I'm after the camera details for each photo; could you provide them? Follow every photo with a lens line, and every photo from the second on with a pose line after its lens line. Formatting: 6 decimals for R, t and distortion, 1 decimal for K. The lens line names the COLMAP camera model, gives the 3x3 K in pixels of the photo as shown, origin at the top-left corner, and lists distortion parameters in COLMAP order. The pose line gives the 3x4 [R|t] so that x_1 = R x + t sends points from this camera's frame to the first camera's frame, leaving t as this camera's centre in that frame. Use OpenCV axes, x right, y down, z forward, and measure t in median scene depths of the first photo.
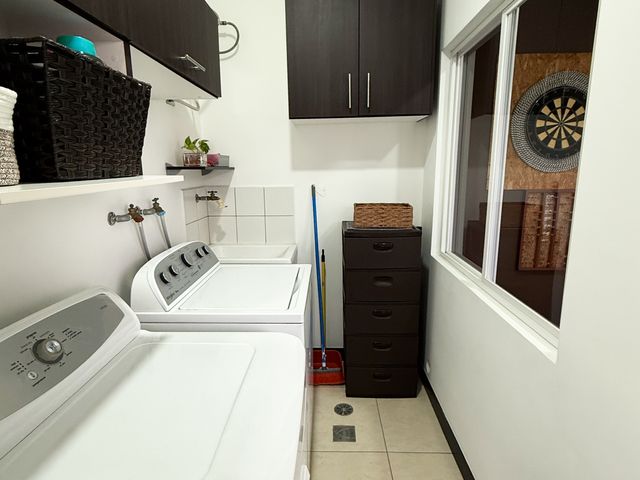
lens RADIAL K [[359.2, 0, 321.6], [0, 359.2, 237.2], [0, 0, 1]] dist [0.005065, 0.001071]
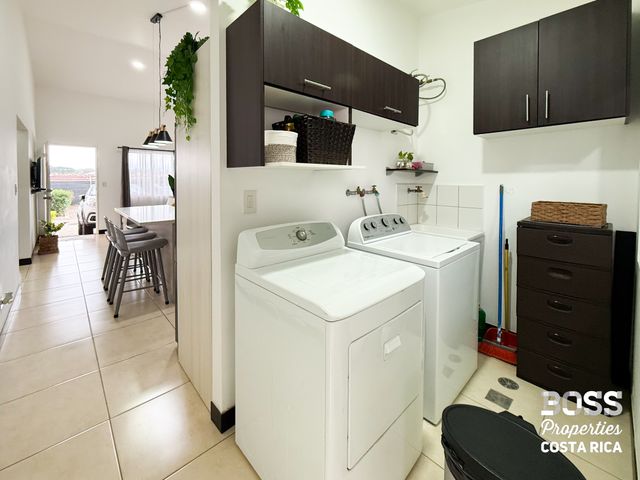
lens RADIAL K [[277.2, 0, 318.6], [0, 277.2, 191.7], [0, 0, 1]] dist [0.000297, 0.000071]
pose [[0.698873, 0.040803, -0.714081, 0.236646], [-0.151782, 0.984093, -0.092318, 0.065845], [0.698955, 0.172903, 0.693950, -0.098298]]
